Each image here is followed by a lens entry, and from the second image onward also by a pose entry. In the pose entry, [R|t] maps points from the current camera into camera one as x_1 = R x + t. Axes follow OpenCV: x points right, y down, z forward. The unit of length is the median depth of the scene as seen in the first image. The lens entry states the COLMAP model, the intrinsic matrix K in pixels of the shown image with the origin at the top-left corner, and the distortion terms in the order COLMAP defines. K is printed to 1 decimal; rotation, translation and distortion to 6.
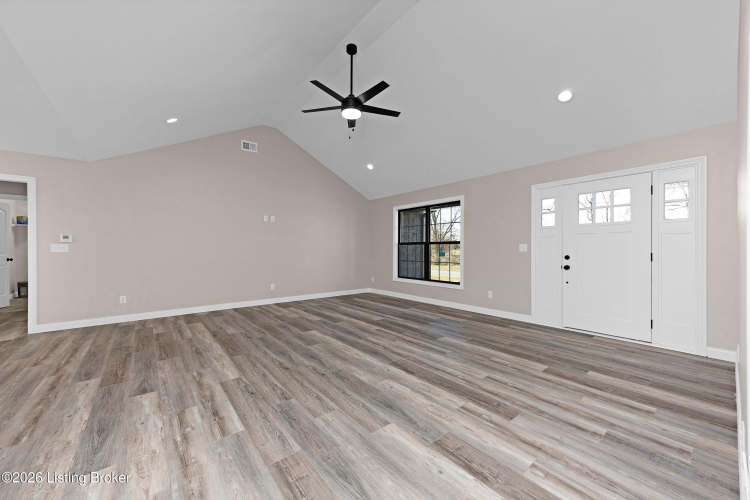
lens RADIAL K [[290.2, 0, 375.0], [0, 290.2, 250.0], [0, 0, 1]] dist [0.003098, 0.000324]
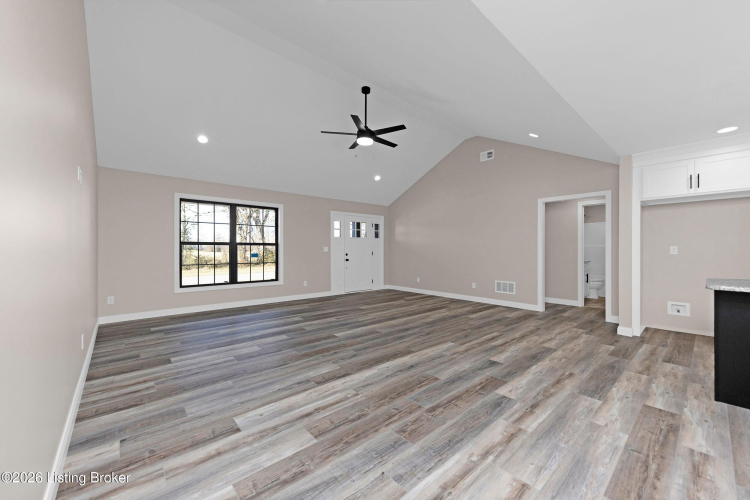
lens RADIAL K [[279.8, 0, 375.0], [0, 279.8, 250.0], [0, 0, 1]] dist [0.009658, 0.000288]
pose [[-0.025901, -0.001851, 0.999663, -1.487100], [0.002411, 0.999995, 0.001914, -0.008295], [-0.999662, 0.002460, -0.025897, 1.147290]]
